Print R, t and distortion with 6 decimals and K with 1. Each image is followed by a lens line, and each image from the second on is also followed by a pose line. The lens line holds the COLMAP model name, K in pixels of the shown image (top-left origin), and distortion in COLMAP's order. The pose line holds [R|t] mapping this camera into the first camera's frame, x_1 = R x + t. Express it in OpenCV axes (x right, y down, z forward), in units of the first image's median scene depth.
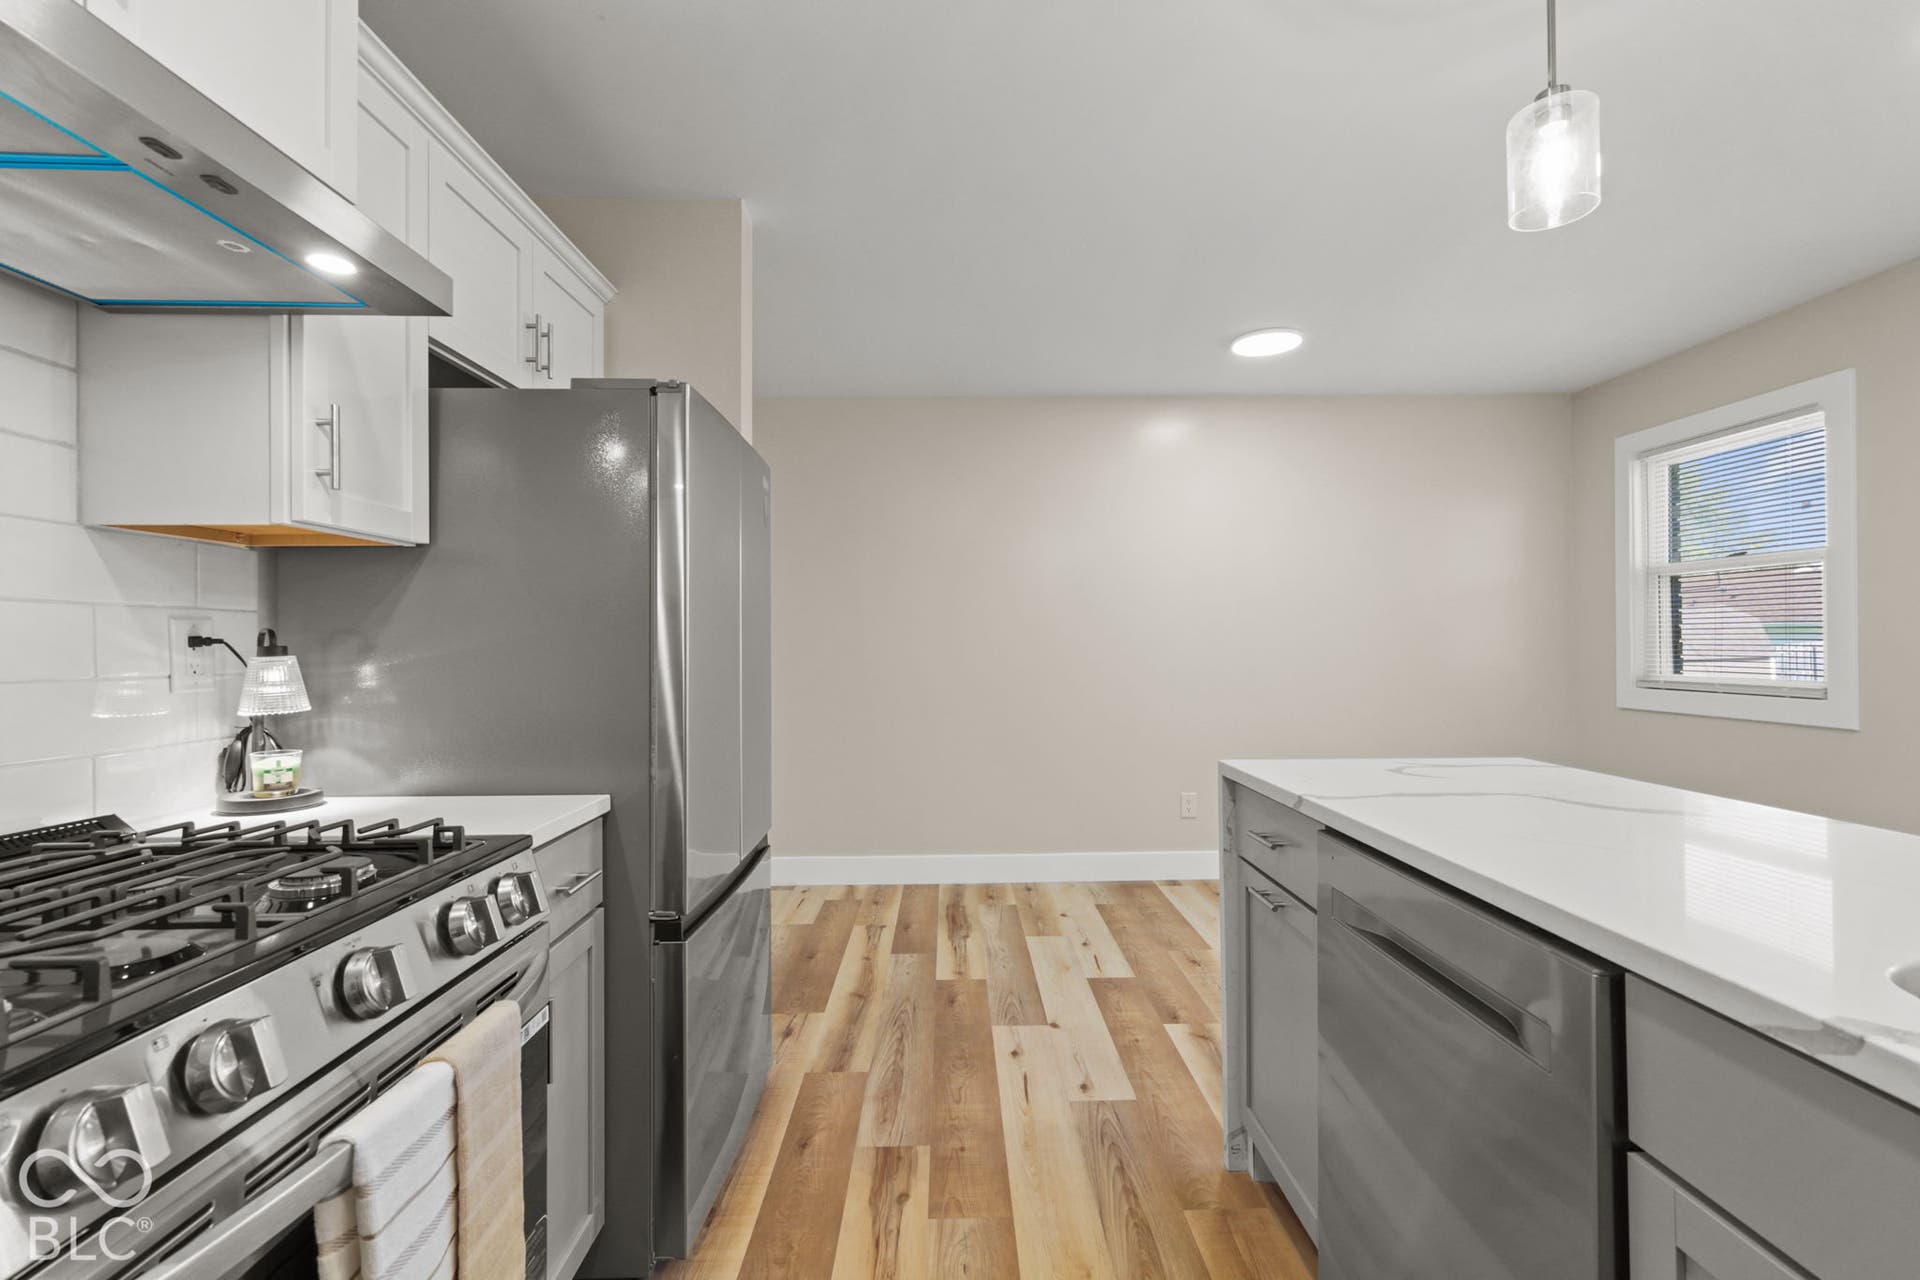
lens RADIAL K [[840.9, 0, 965.3], [0, 840.9, 641.4], [0, 0, 1]] dist [0.003389, -0.000064]
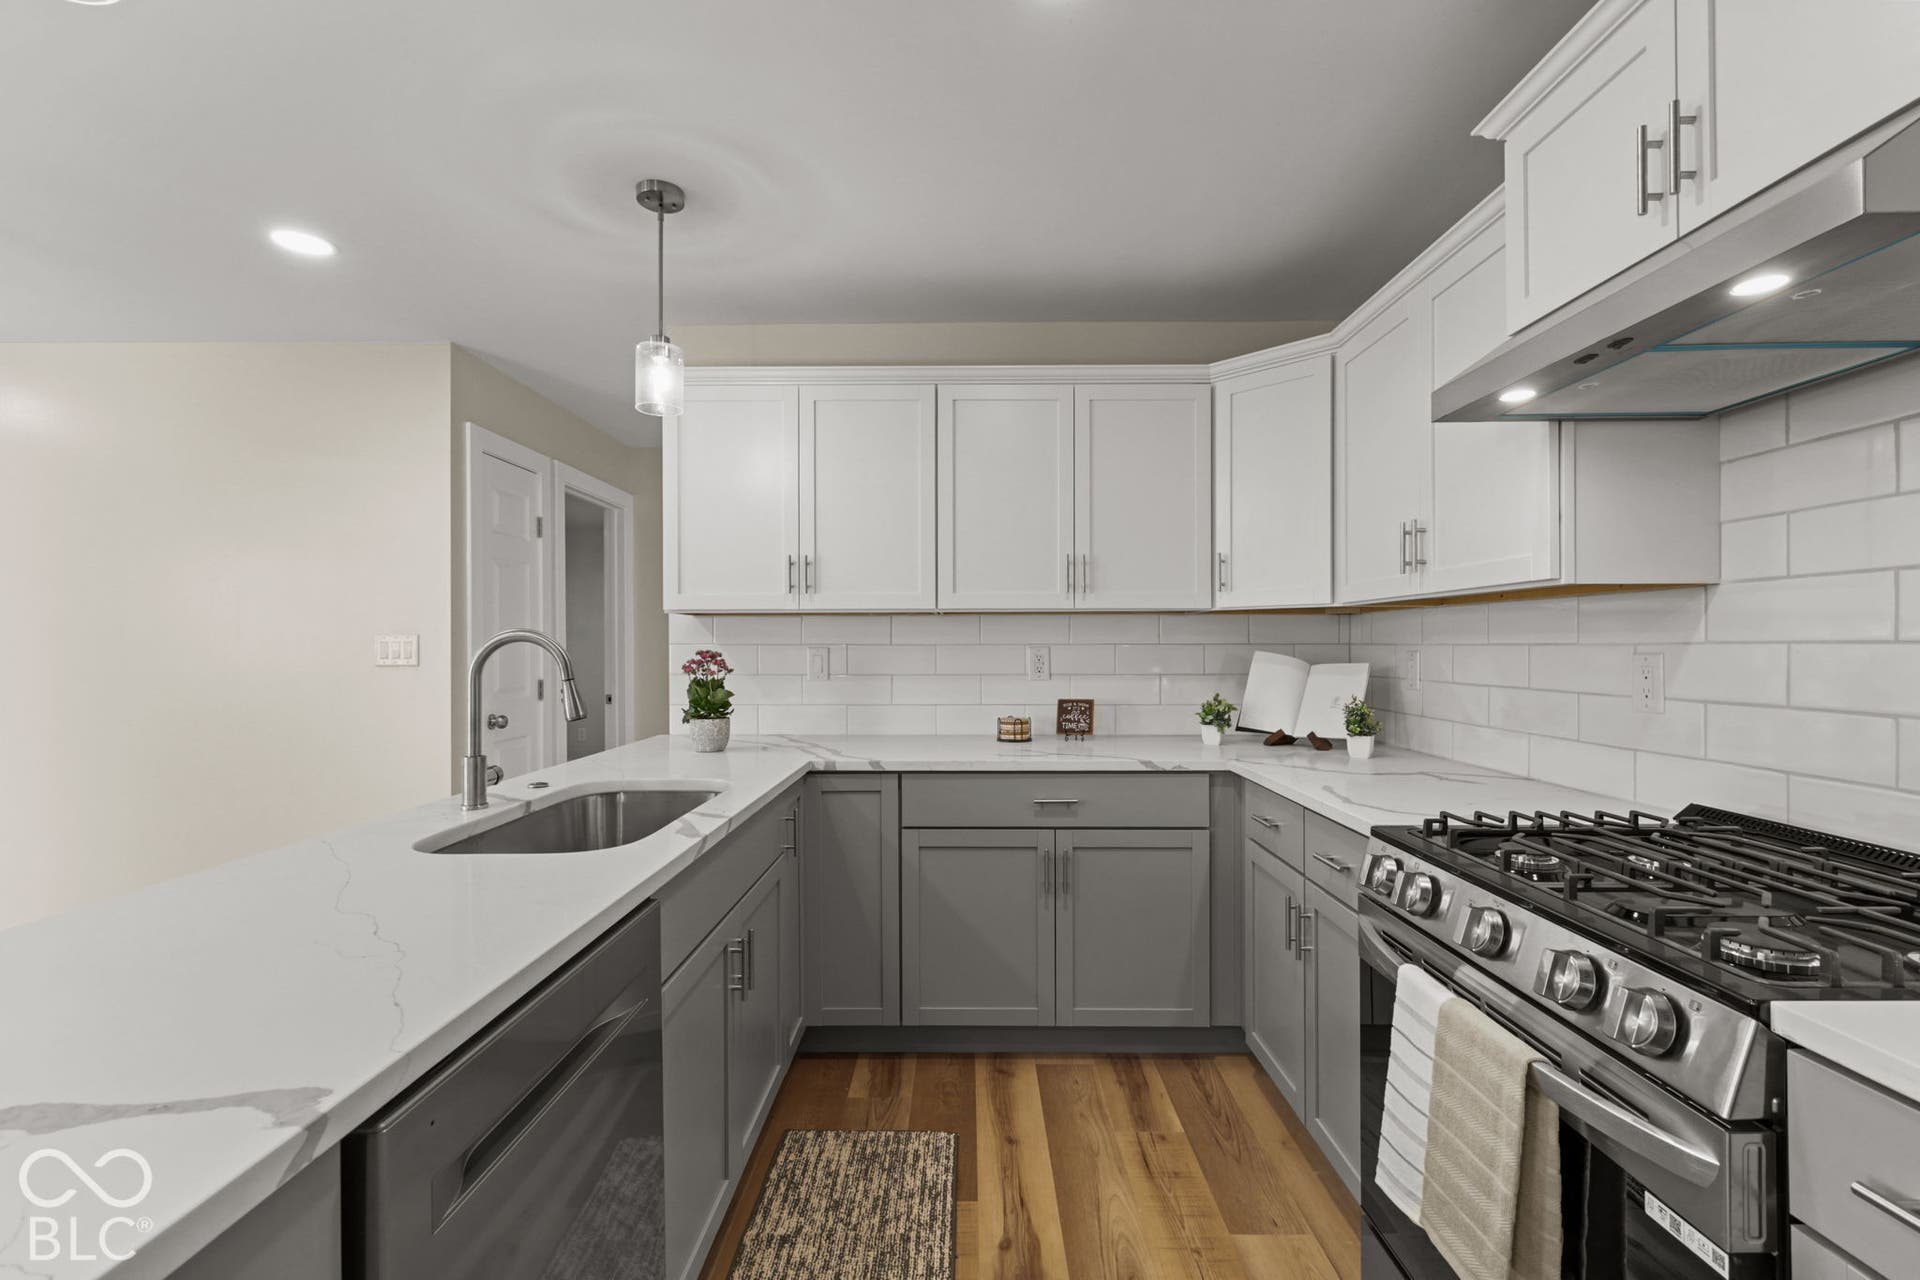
lens RADIAL K [[840.9, 0, 957.8], [0, 840.9, 642.0], [0, 0, 1]] dist [0.003389, -0.000064]
pose [[-0.999433, 0.016269, 0.029469, 0.034853], [0.016225, 0.999867, -0.001734, -0.025363], [-0.029493, -0.001255, -0.999564, 0.673086]]
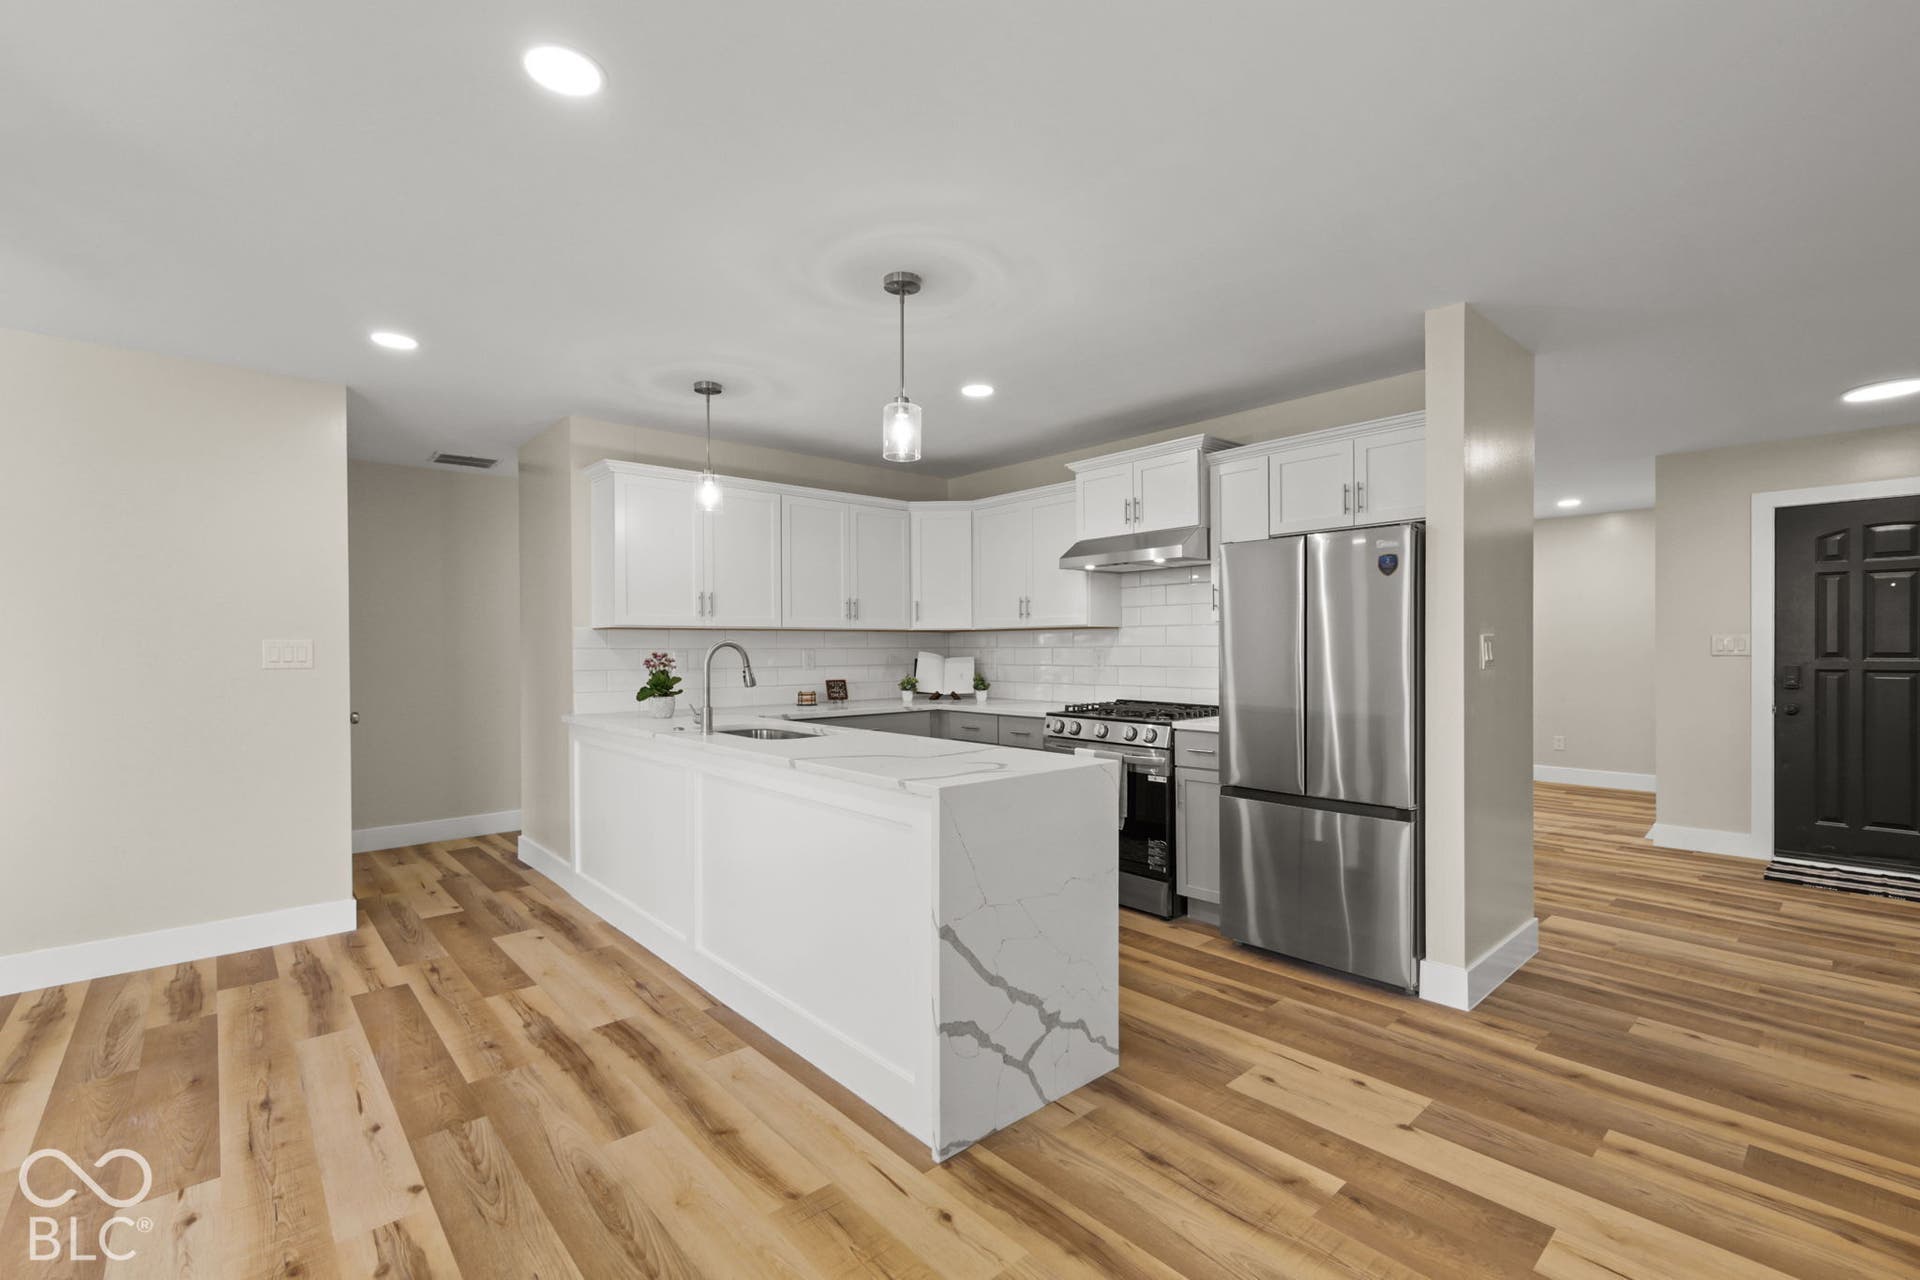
lens RADIAL K [[840.9, 0, 963.6], [0, 840.9, 649.3], [0, 0, 1]] dist [0.003389, -0.000064]
pose [[-0.755244, 0.018606, -0.655179, 0.833160], [0.015238, 0.999825, 0.010828, -0.034349], [0.655266, -0.001806, -0.755396, 1.137269]]
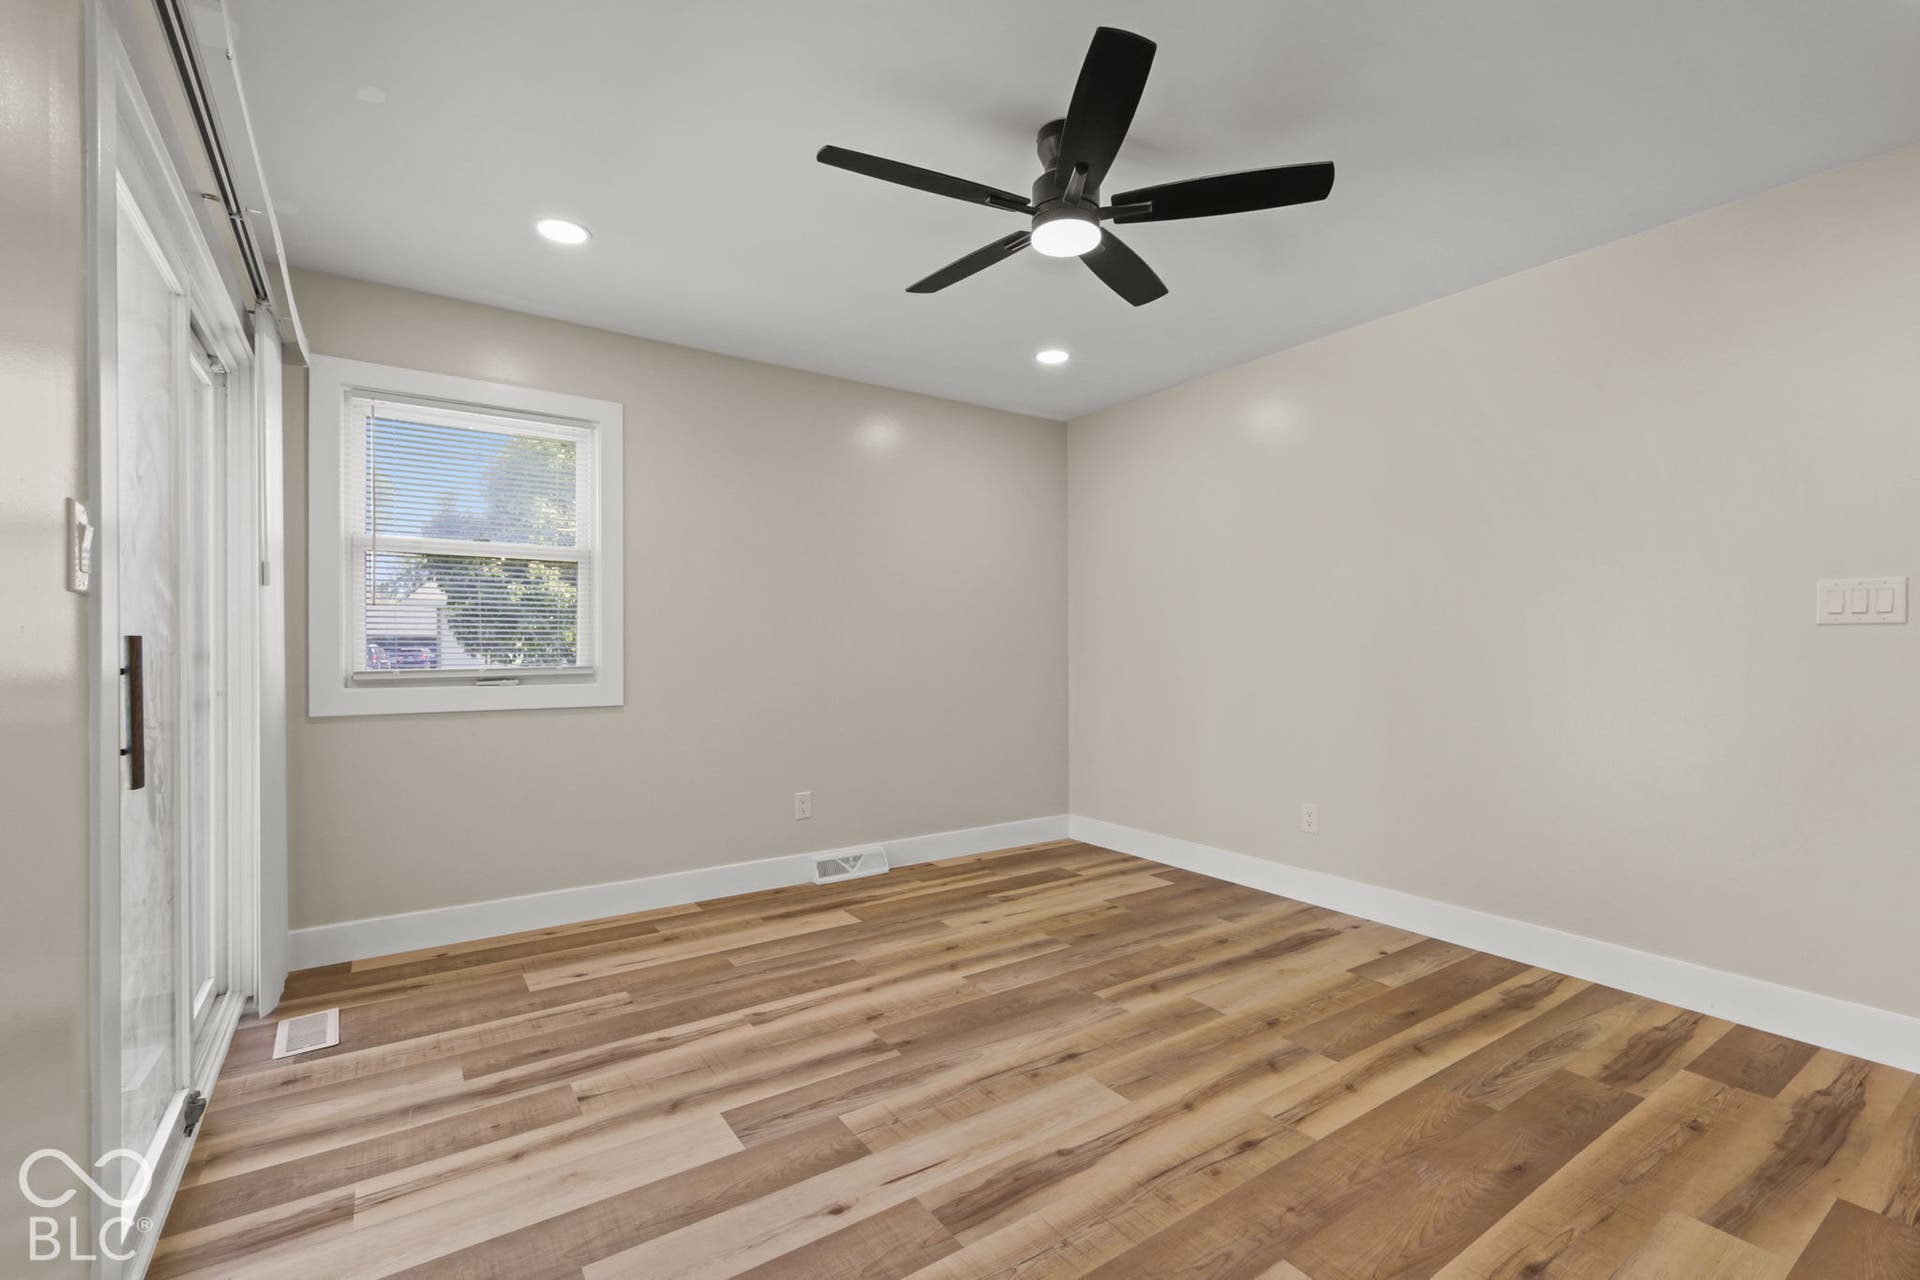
lens RADIAL K [[840.9, 0, 957.9], [0, 840.9, 649.0], [0, 0, 1]] dist [0.003389, -0.000064]
pose [[-0.552014, 0.010764, 0.833765, 0.592962], [0.009397, 0.999933, -0.006688, 0.010750], [-0.833782, 0.004143, -0.552079, 0.708000]]
